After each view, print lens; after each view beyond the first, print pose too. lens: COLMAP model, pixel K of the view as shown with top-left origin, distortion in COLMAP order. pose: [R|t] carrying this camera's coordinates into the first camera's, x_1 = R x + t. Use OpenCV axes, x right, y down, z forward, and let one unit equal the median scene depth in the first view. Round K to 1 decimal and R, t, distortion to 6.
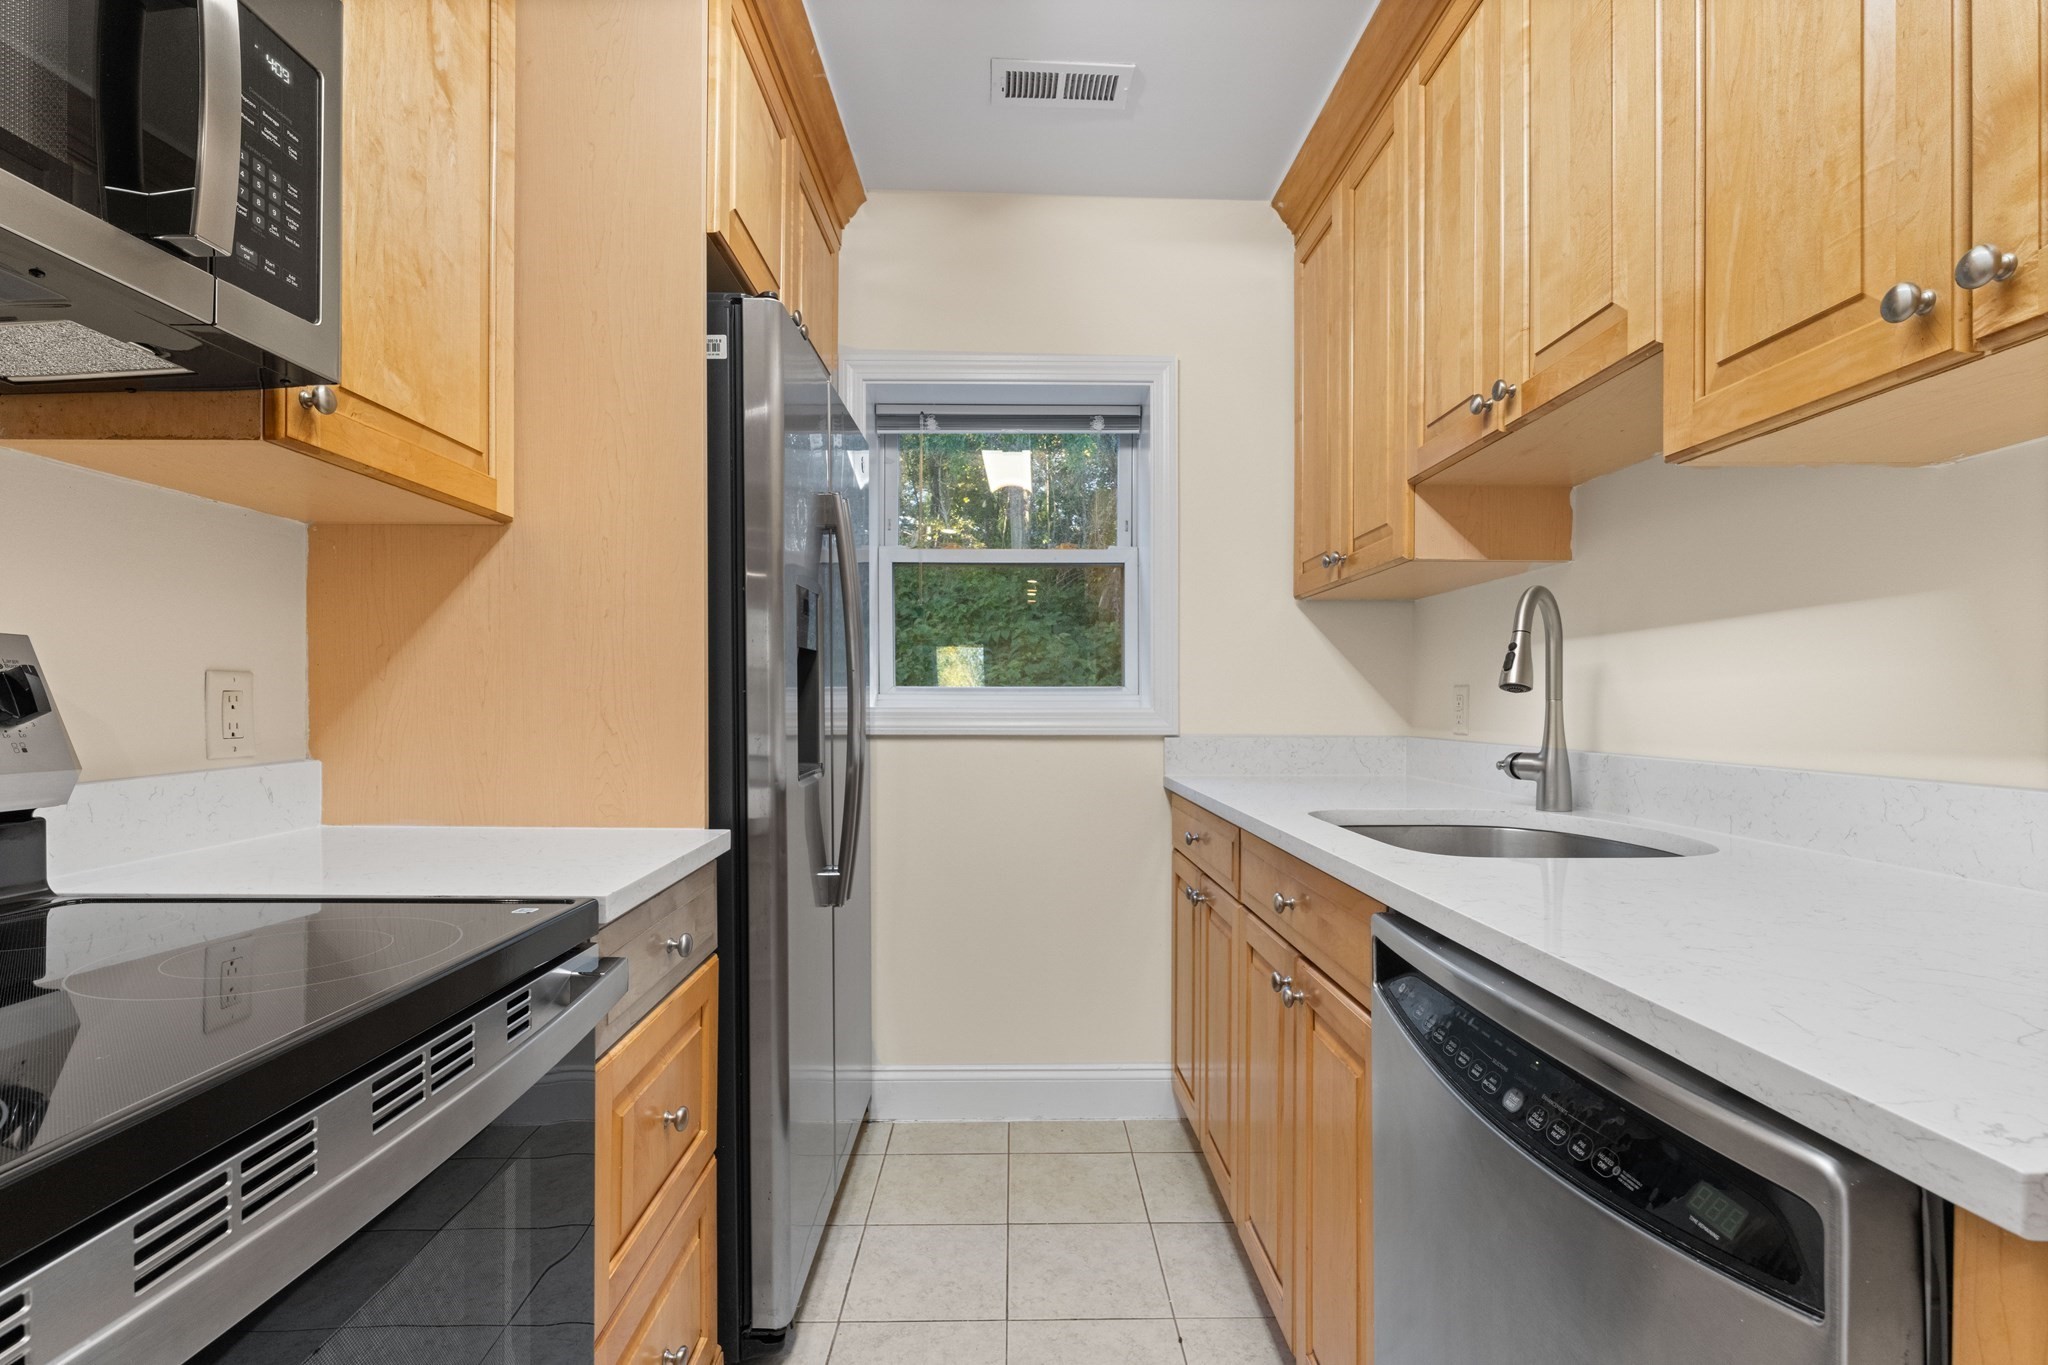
lens RADIAL K [[940.0, 0, 1027.0], [0, 940.0, 693.6], [0, 0, 1]] dist [0.000105, 0.000004]
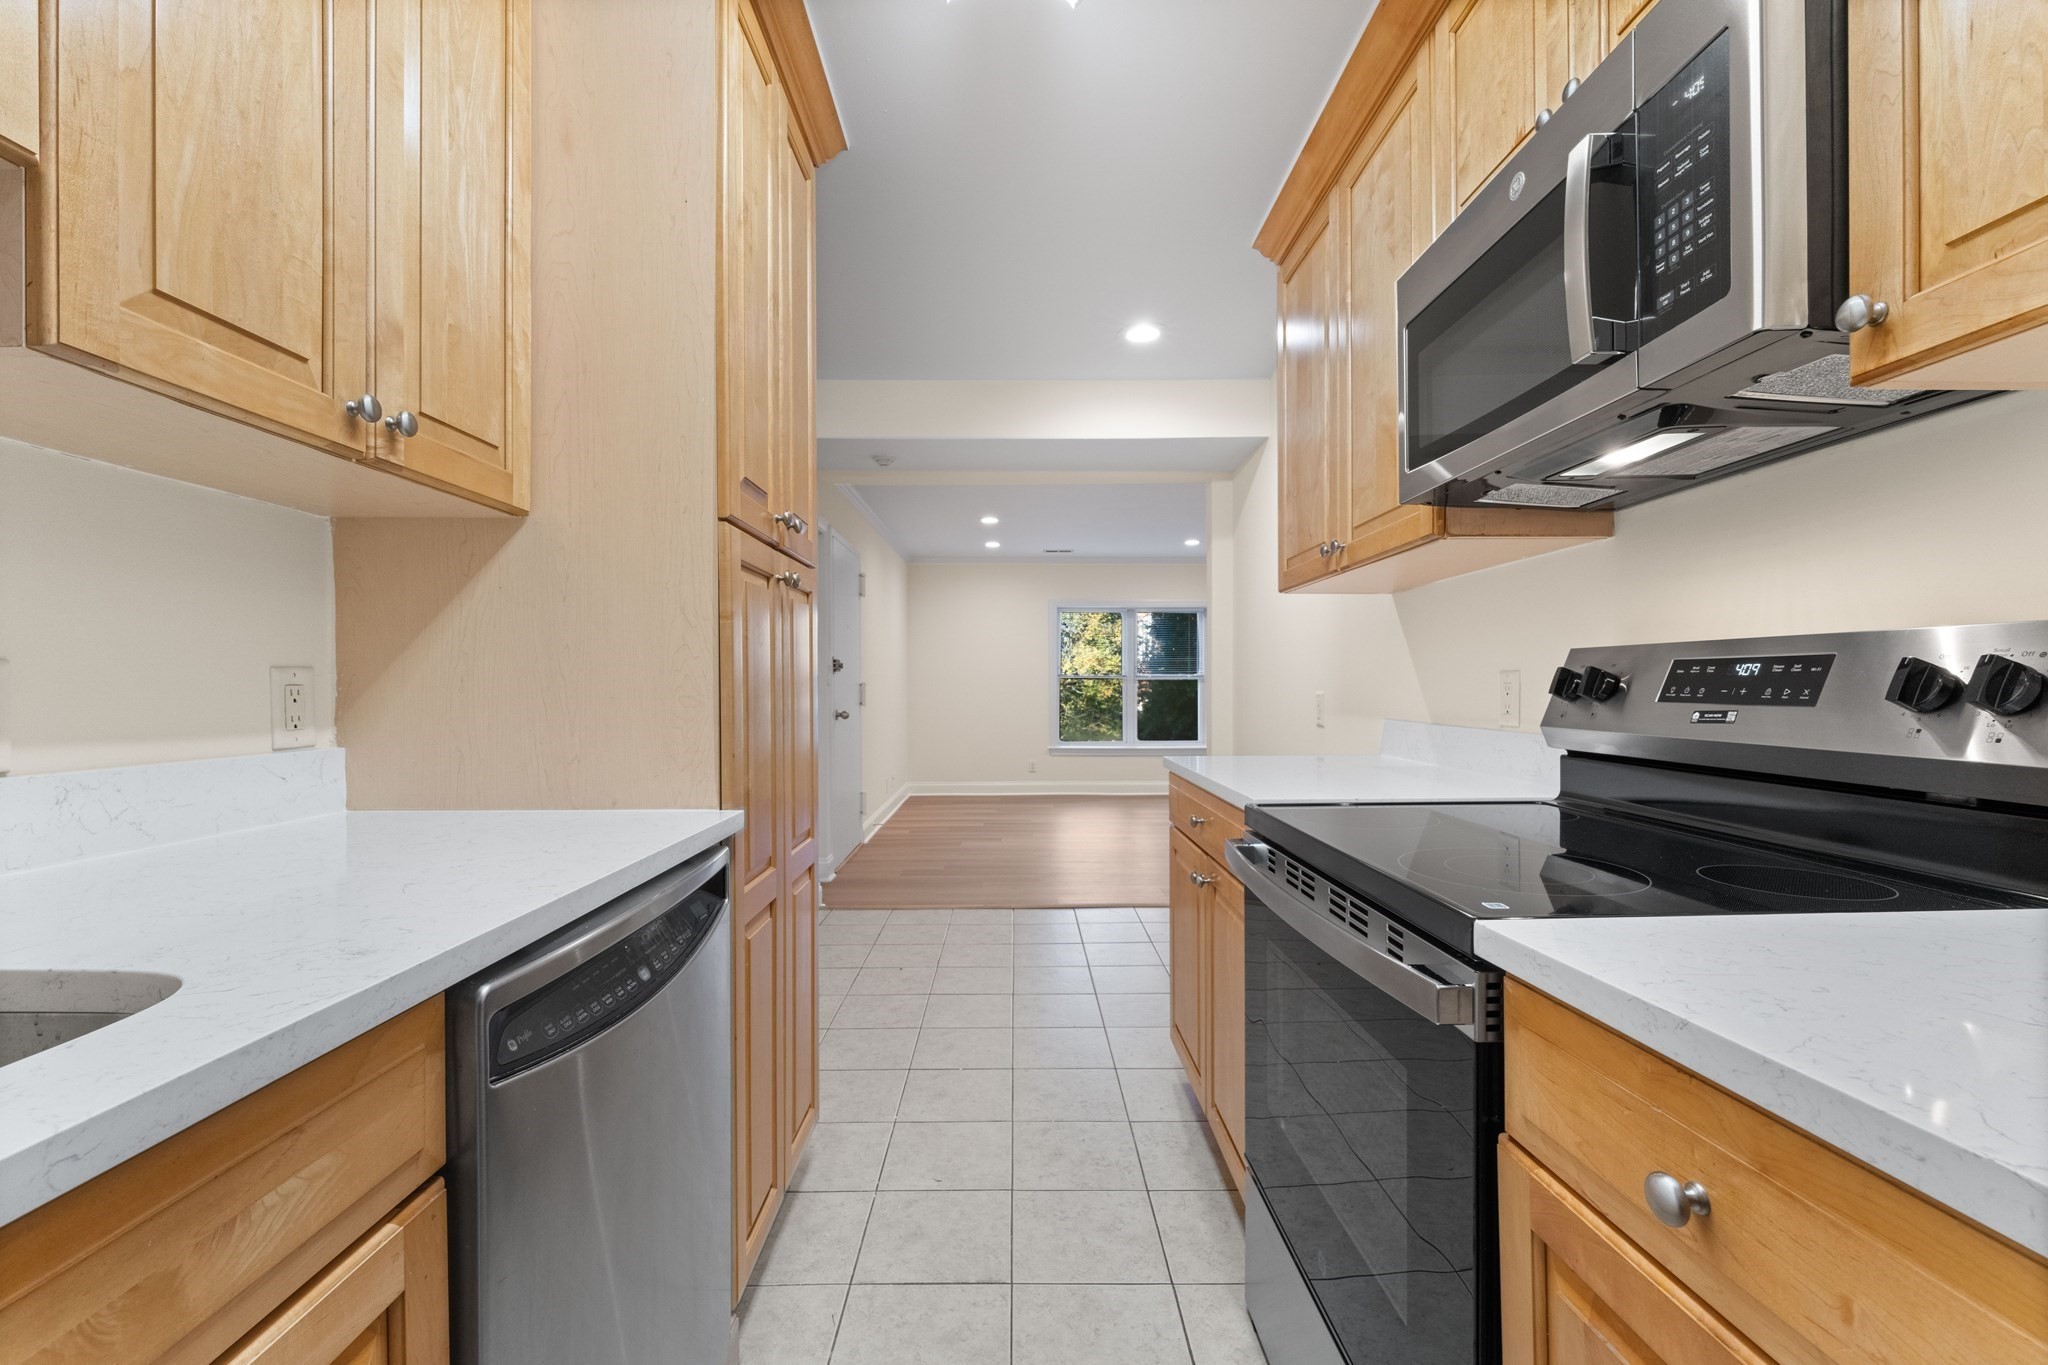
lens RADIAL K [[865.2, 0, 1022.1], [0, 865.2, 687.9], [0, 0, 1]] dist [-0.001063, -0.000066]
pose [[-0.999986, 0.000297, 0.005289, -0.032316], [0.000246, 0.999953, -0.009647, 0.009319], [-0.005292, -0.009646, -0.999939, 1.287568]]
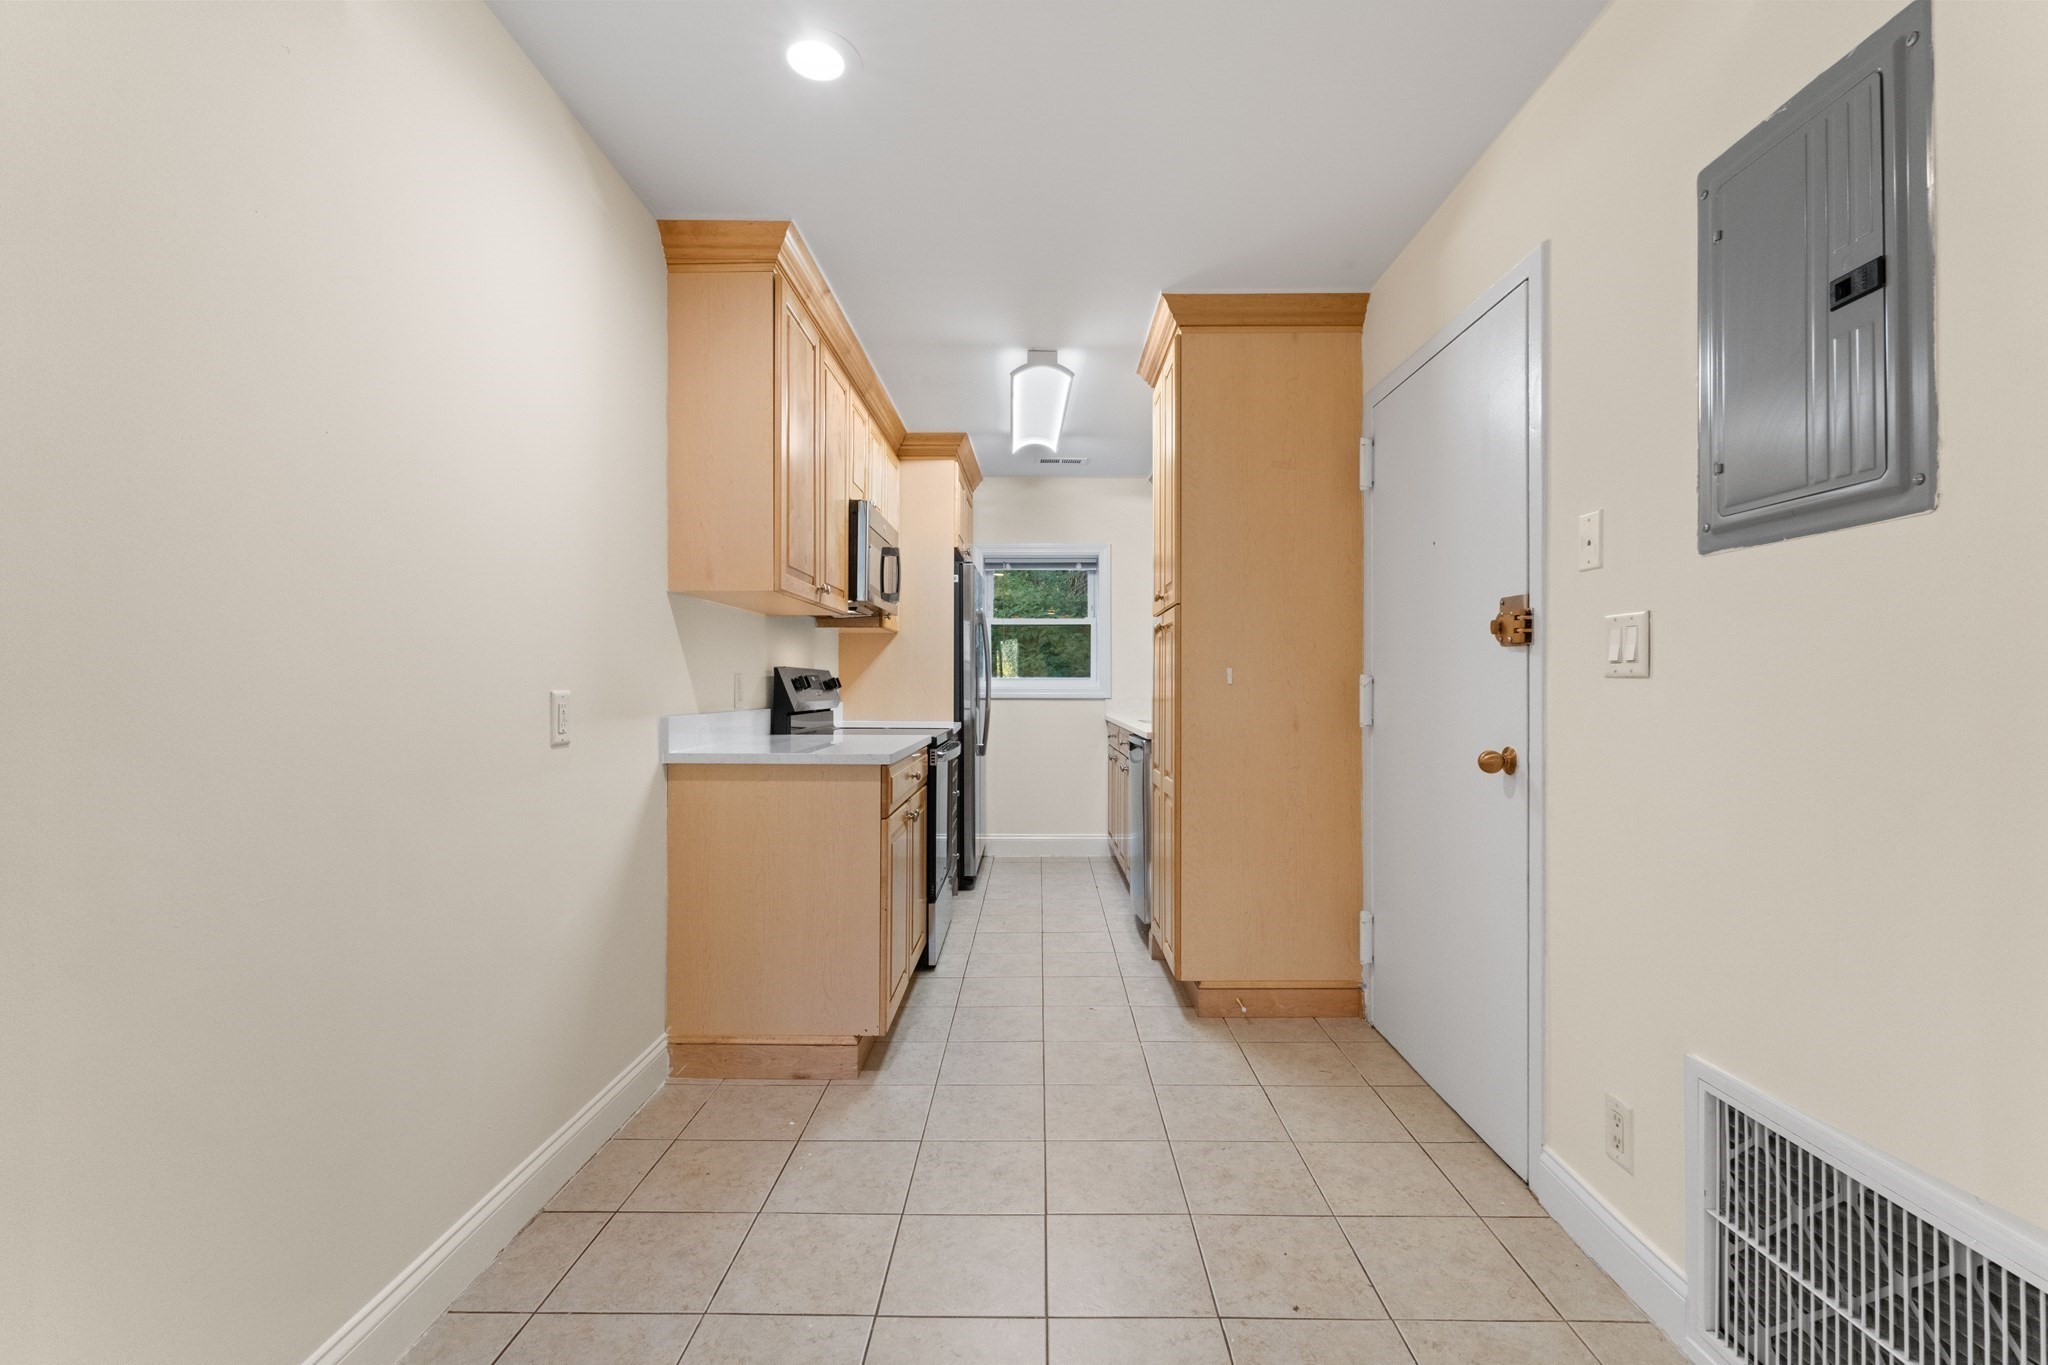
lens RADIAL K [[865.2, 0, 1027.4], [0, 865.2, 676.9], [0, 0, 1]] dist [-0.001063, -0.000066]
pose [[0.999621, -0.001449, -0.027480, 0.010197], [0.001480, 0.999998, 0.001117, -0.022418], [0.027478, -0.001158, 0.999622, -2.045799]]
